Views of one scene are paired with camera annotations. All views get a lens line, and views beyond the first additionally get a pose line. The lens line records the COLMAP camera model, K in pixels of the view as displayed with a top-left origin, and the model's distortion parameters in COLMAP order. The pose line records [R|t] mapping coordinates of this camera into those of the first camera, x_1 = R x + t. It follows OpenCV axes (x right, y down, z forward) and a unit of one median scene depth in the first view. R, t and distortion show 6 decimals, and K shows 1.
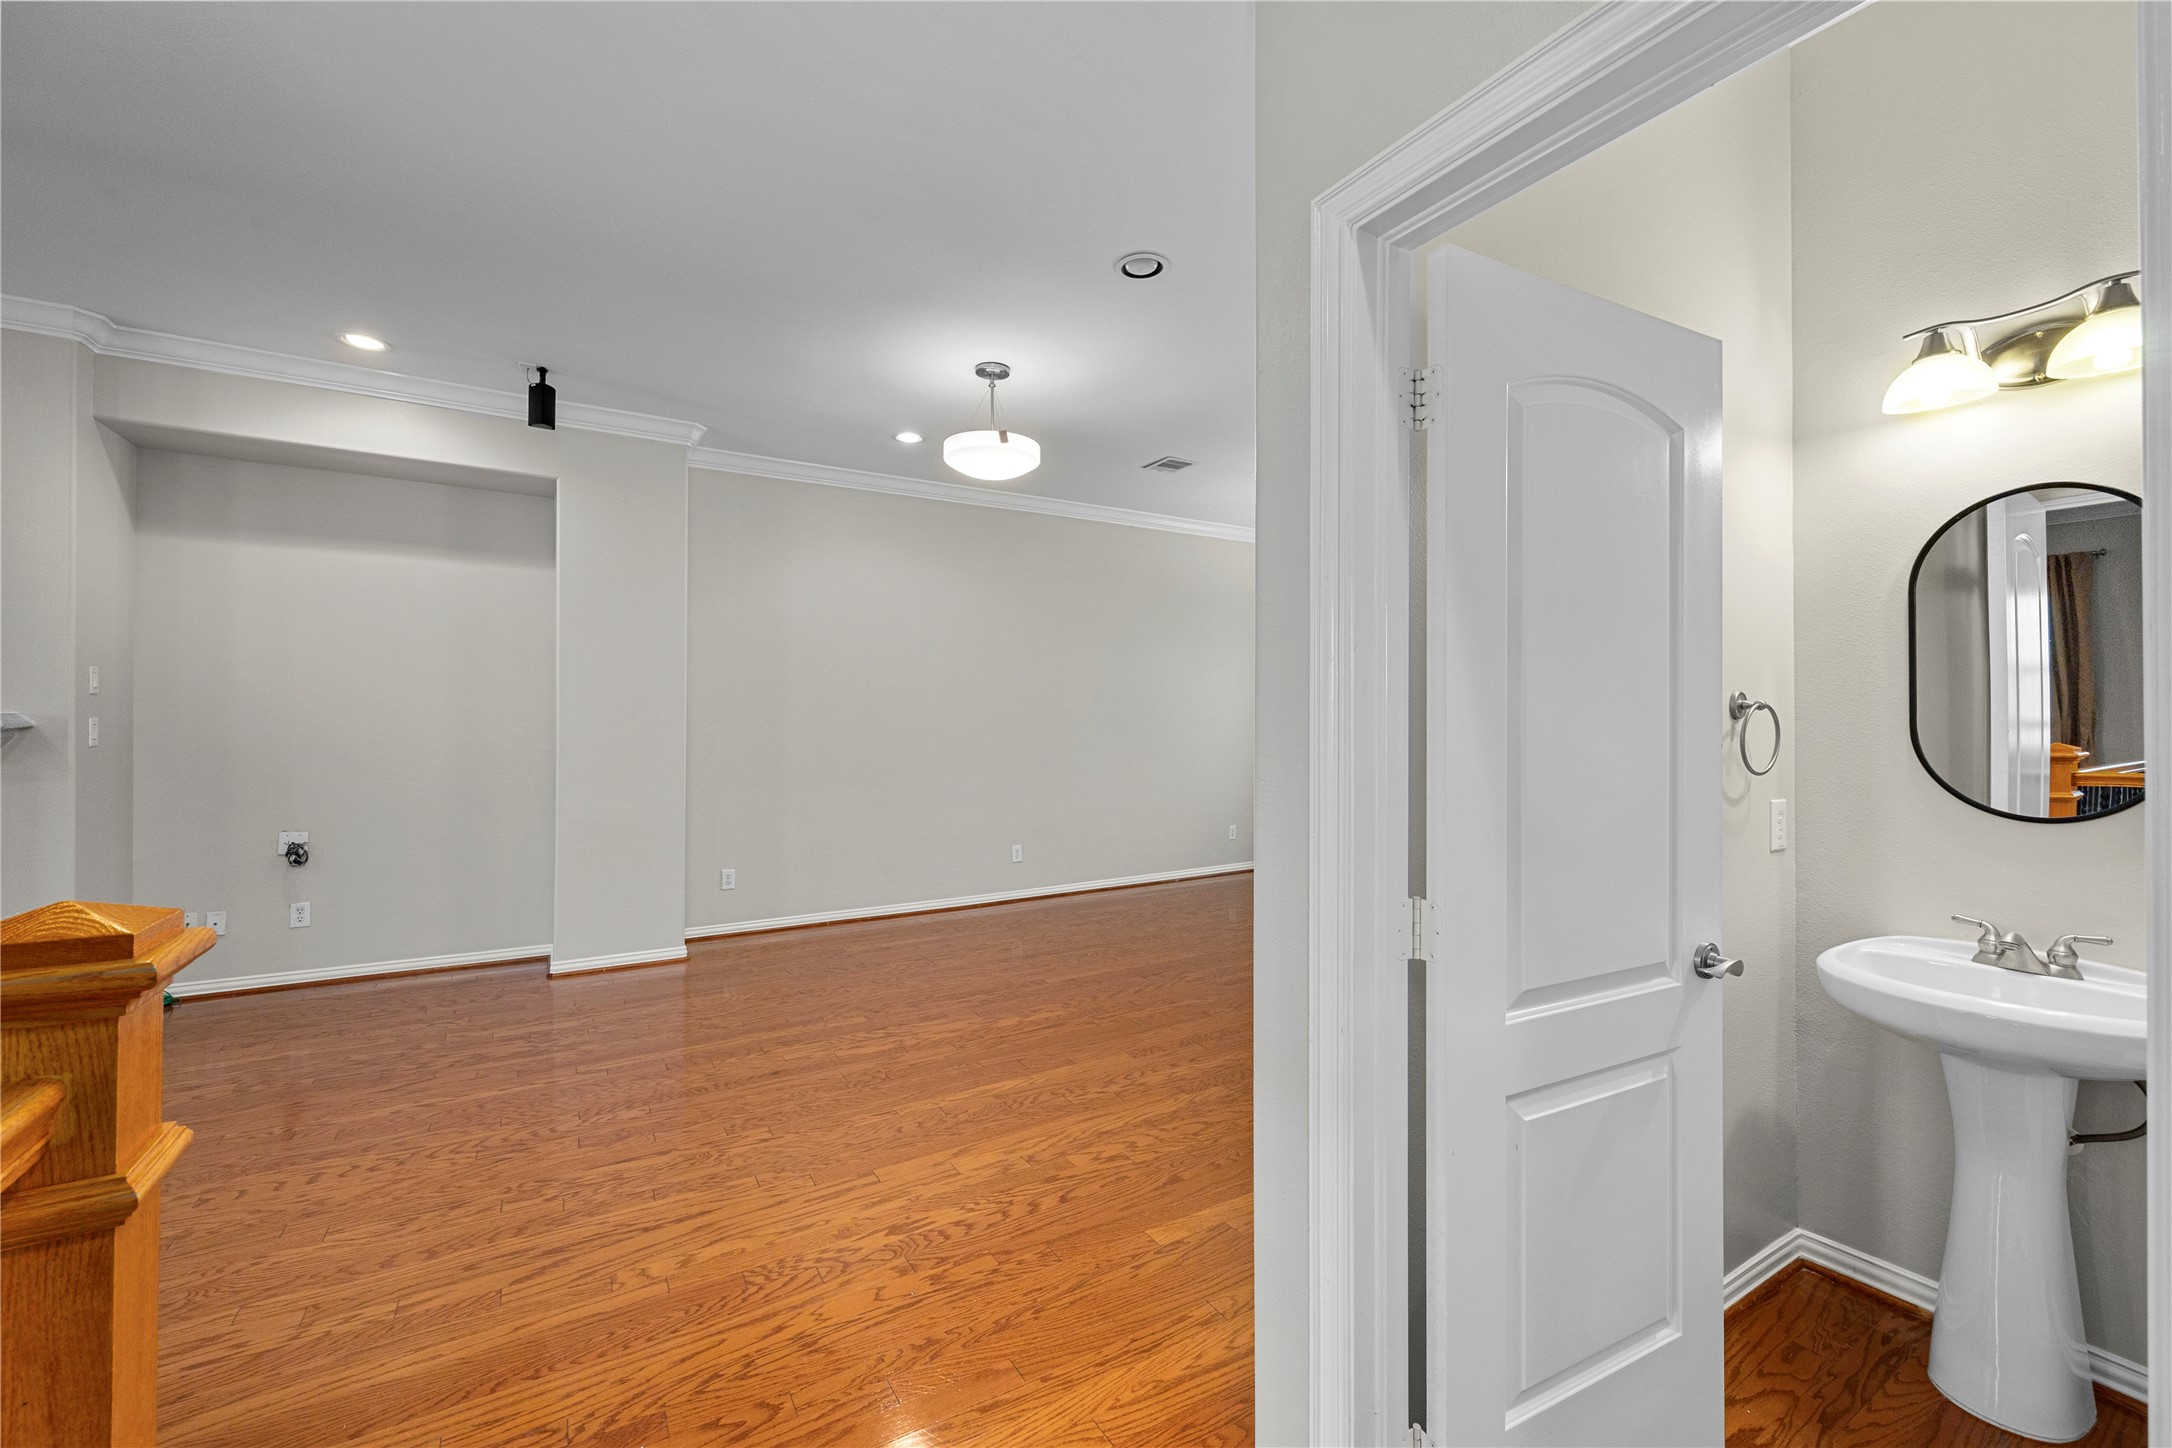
lens RADIAL K [[872.2, 0, 1094.2], [0, 872.2, 714.8], [0, 0, 1]] dist [-0.003294, 0.000320]
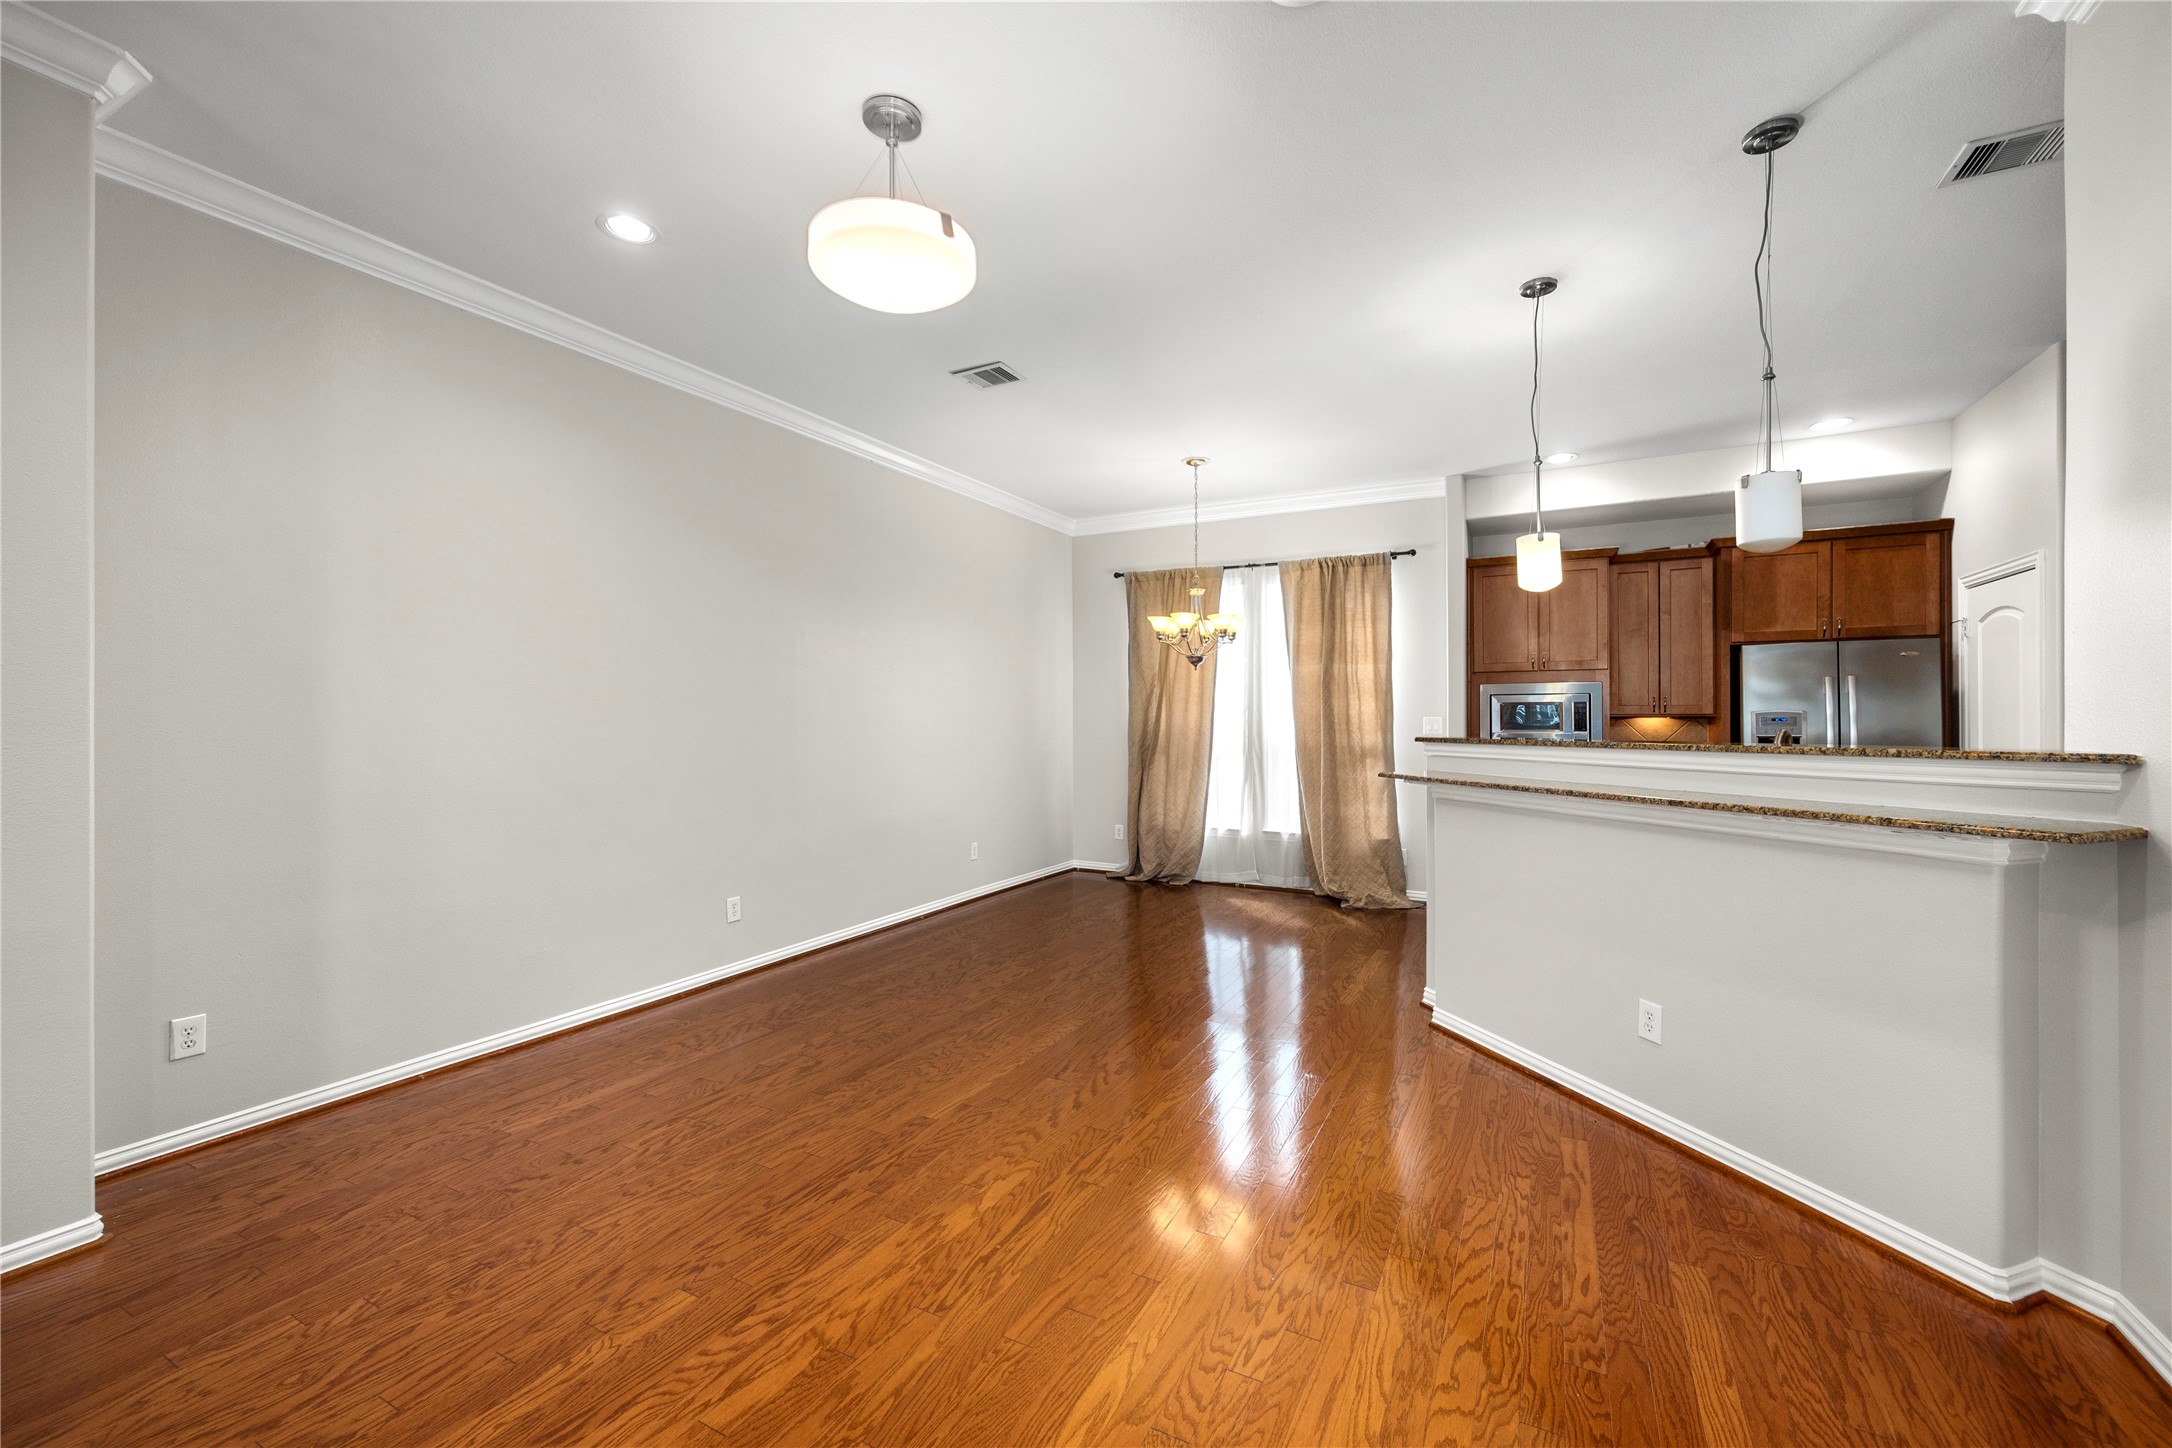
lens RADIAL K [[872.2, 0, 1094.9], [0, 872.2, 716.0], [0, 0, 1]] dist [-0.003294, 0.000320]
pose [[0.861644, 0.000603, 0.507512, -0.366840], [-0.001754, 0.999997, 0.001788, 0.011247], [-0.507510, -0.002431, 0.861643, 0.513993]]
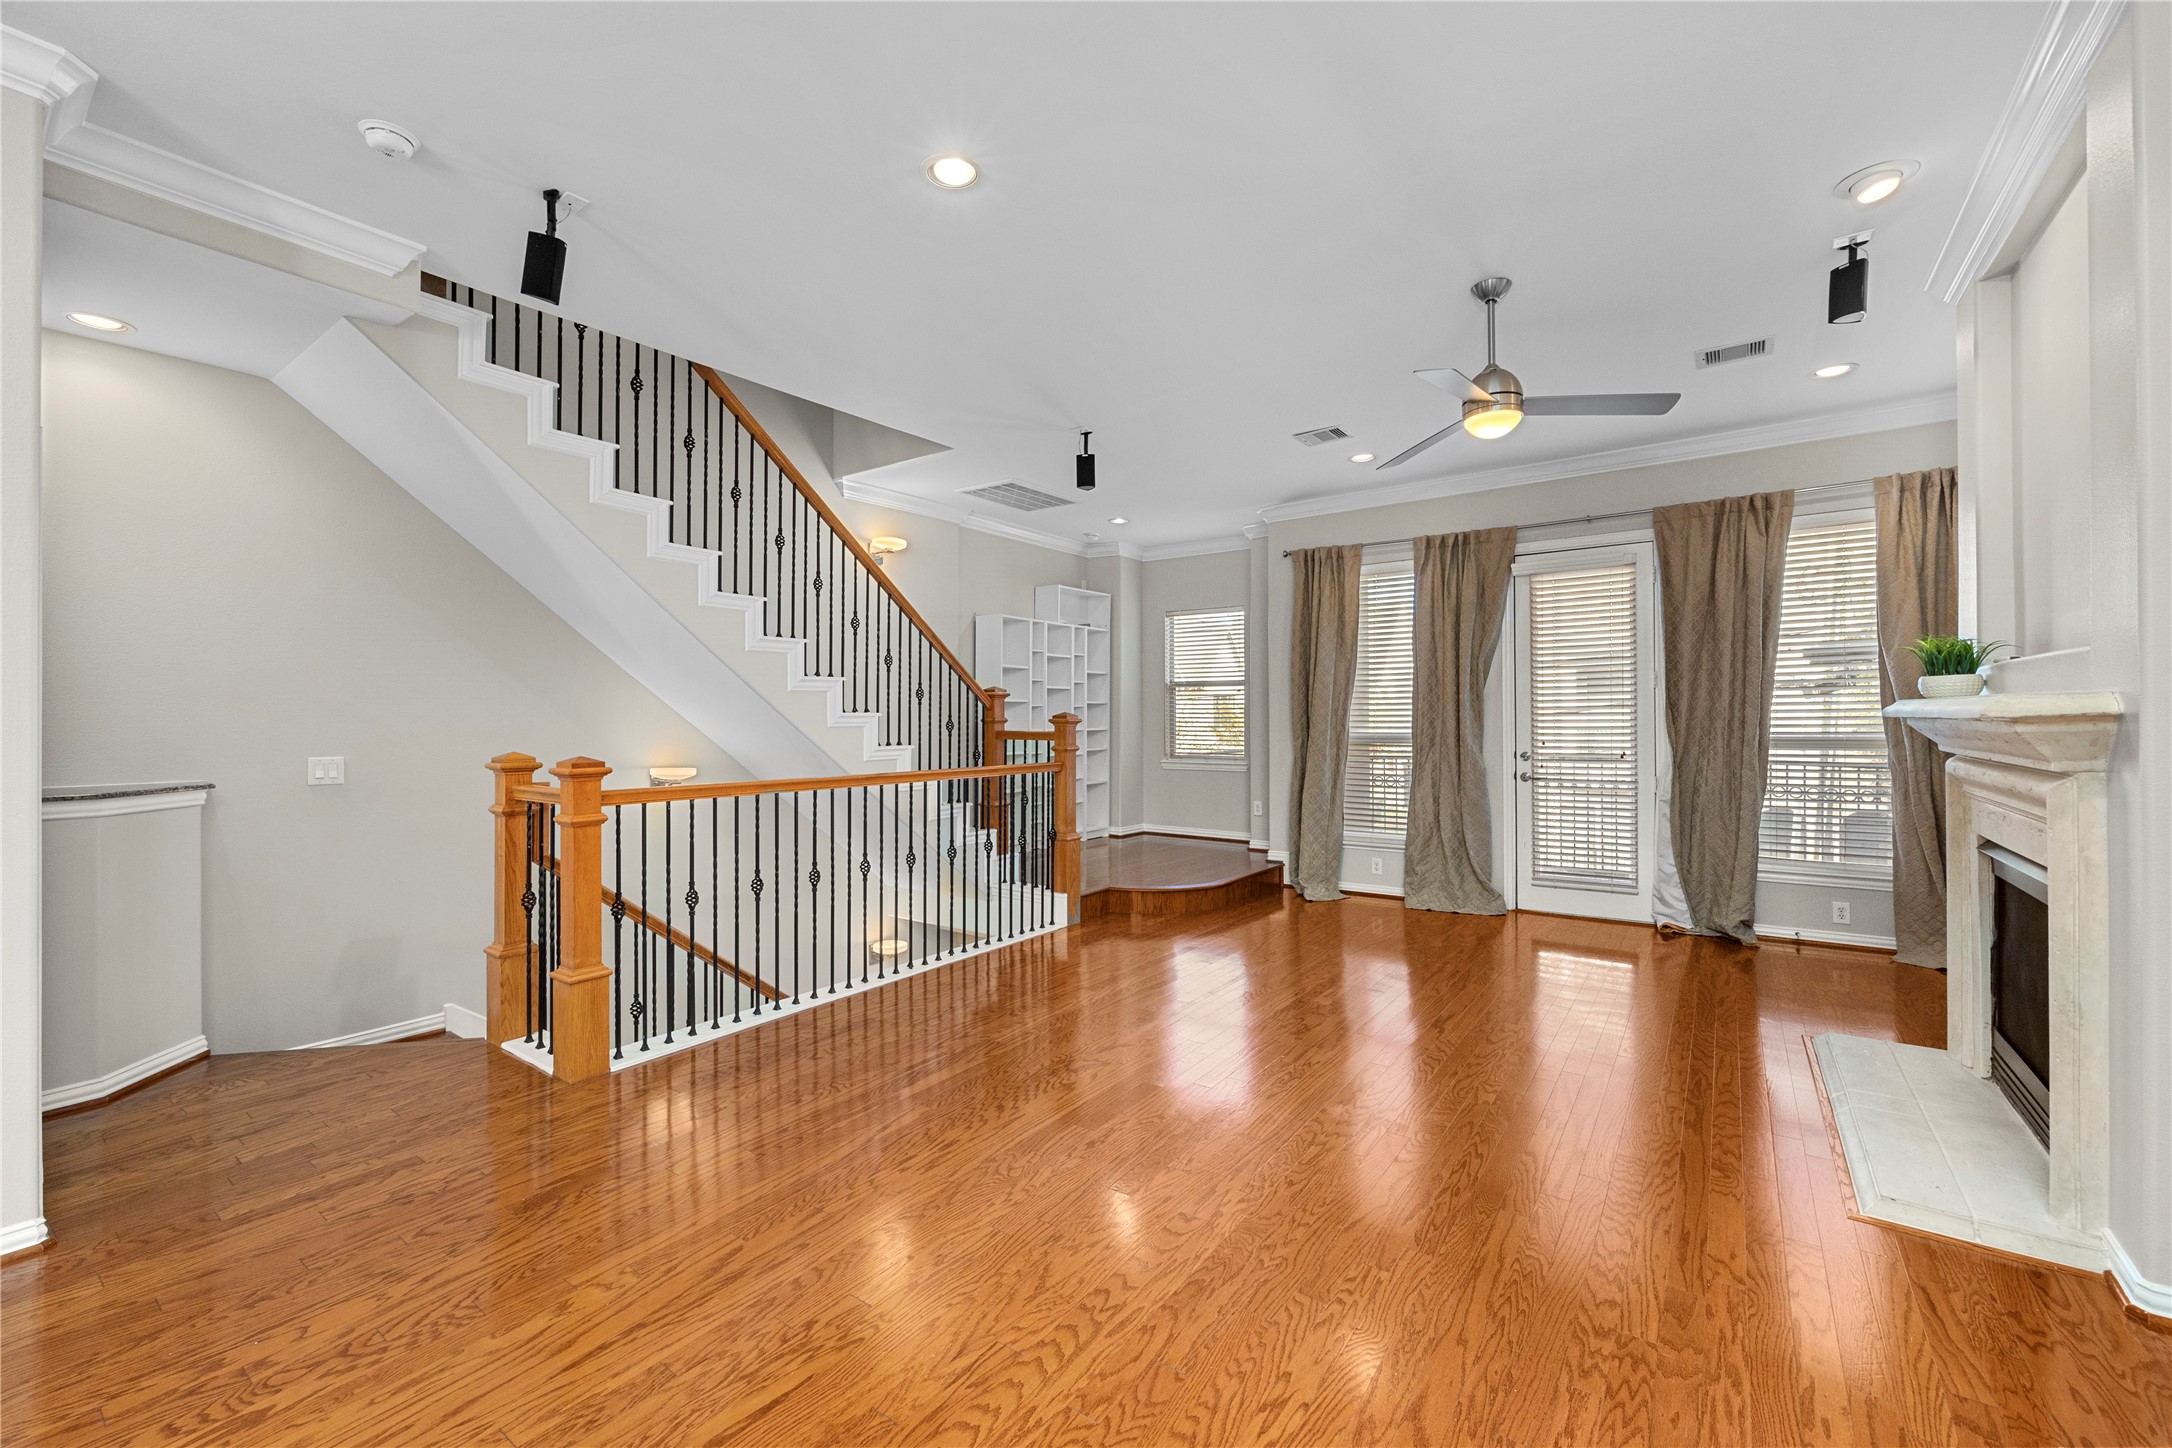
lens RADIAL K [[872.2, 0, 1095.5], [0, 872.2, 723.3], [0, 0, 1]] dist [-0.003294, 0.000320]
pose [[-0.923456, 0.007560, -0.383631, -0.406564], [0.009306, 0.999953, -0.002697, 0.015771], [0.383592, -0.006061, -0.923483, 1.309931]]
